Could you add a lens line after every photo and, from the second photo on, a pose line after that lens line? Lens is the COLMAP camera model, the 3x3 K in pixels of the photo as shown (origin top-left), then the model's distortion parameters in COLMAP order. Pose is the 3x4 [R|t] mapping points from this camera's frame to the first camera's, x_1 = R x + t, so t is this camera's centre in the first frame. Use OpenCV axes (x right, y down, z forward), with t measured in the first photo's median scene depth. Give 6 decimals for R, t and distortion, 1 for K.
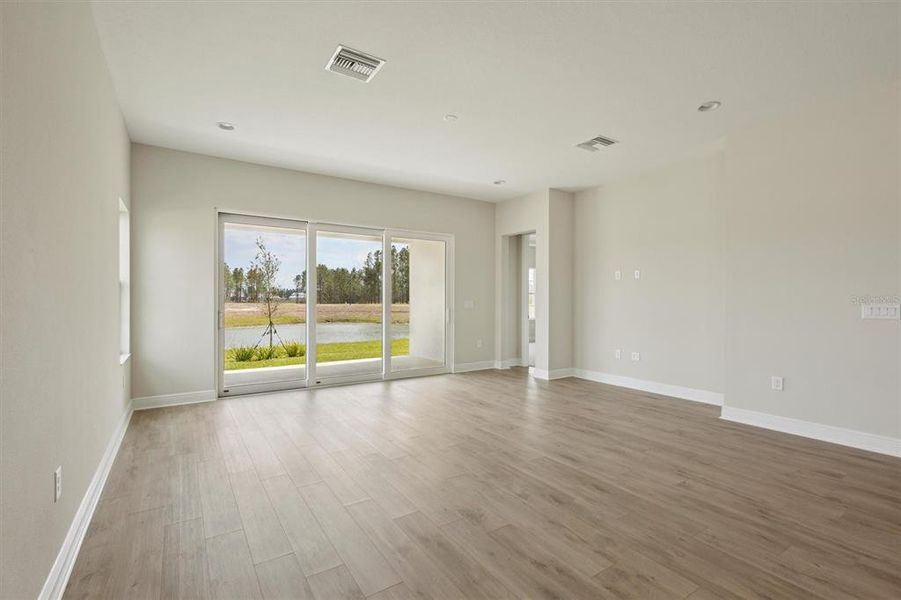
lens RADIAL K [[415.0, 0, 450.7], [0, 415.0, 306.1], [0, 0, 1]] dist [0.010563, -0.002462]
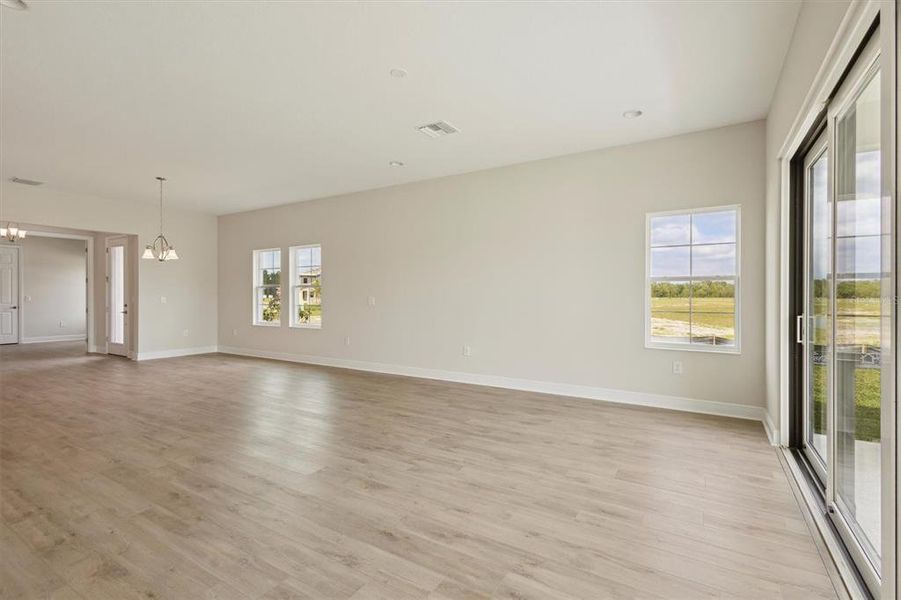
lens RADIAL K [[415.0, 0, 451.4], [0, 415.0, 295.6], [0, 0, 1]] dist [0.010563, -0.002462]
pose [[-0.904778, -0.000808, -0.425882, 0.192109], [-0.008923, 0.999815, 0.017059, -0.022702], [0.425789, 0.019235, -0.904618, 1.354961]]
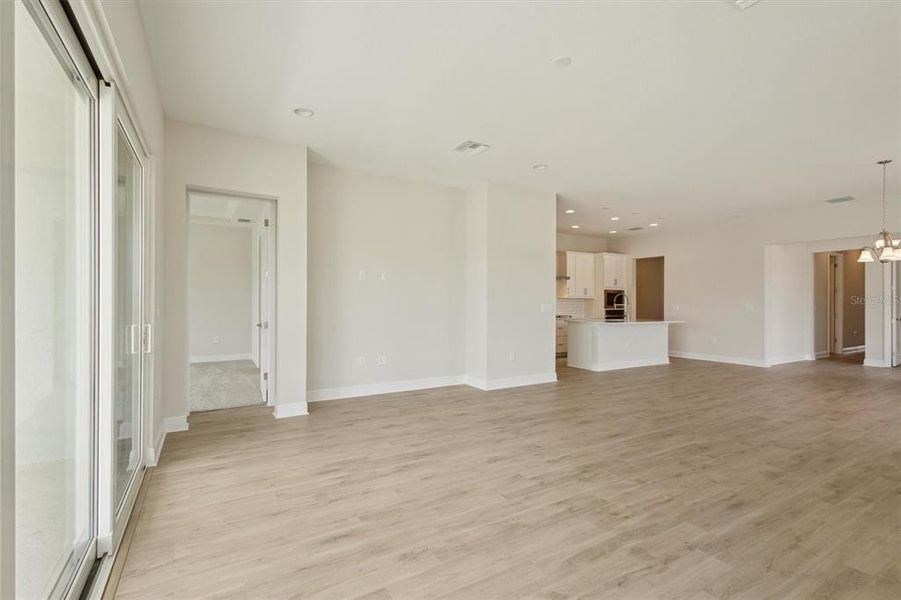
lens RADIAL K [[415.0, 0, 454.1], [0, 415.0, 305.2], [0, 0, 1]] dist [0.010563, -0.002462]
pose [[0.040557, -0.009788, 0.999129, -0.576364], [0.012378, 0.999880, 0.009292, -0.015251], [-0.999101, 0.011991, 0.040673, 0.881916]]
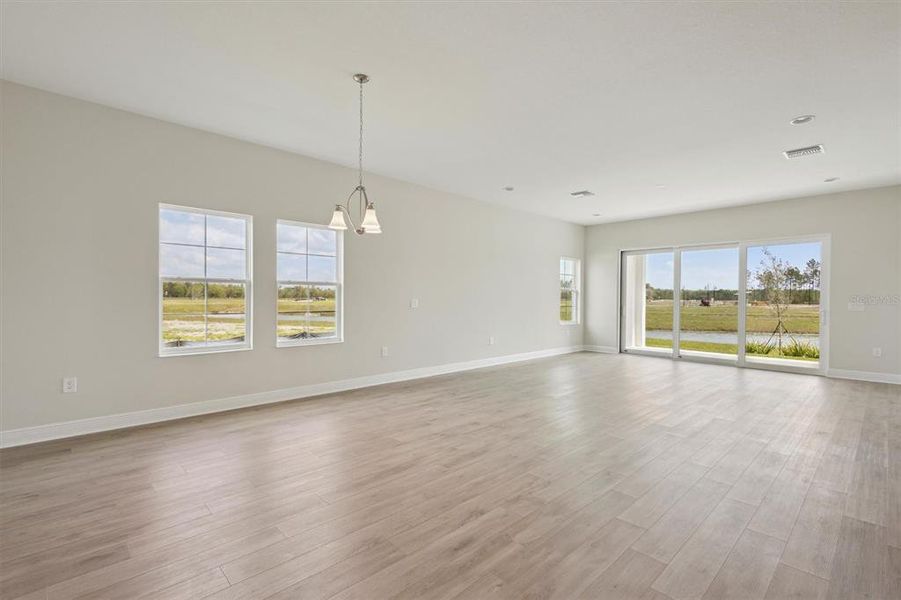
lens RADIAL K [[415.0, 0, 461.4], [0, 415.0, 304.9], [0, 0, 1]] dist [0.010563, -0.002462]
pose [[0.192660, 0.017244, -0.981114, 1.070550], [-0.024232, 0.999624, 0.012811, 0.003850], [0.980966, 0.021307, 0.193005, -0.019988]]
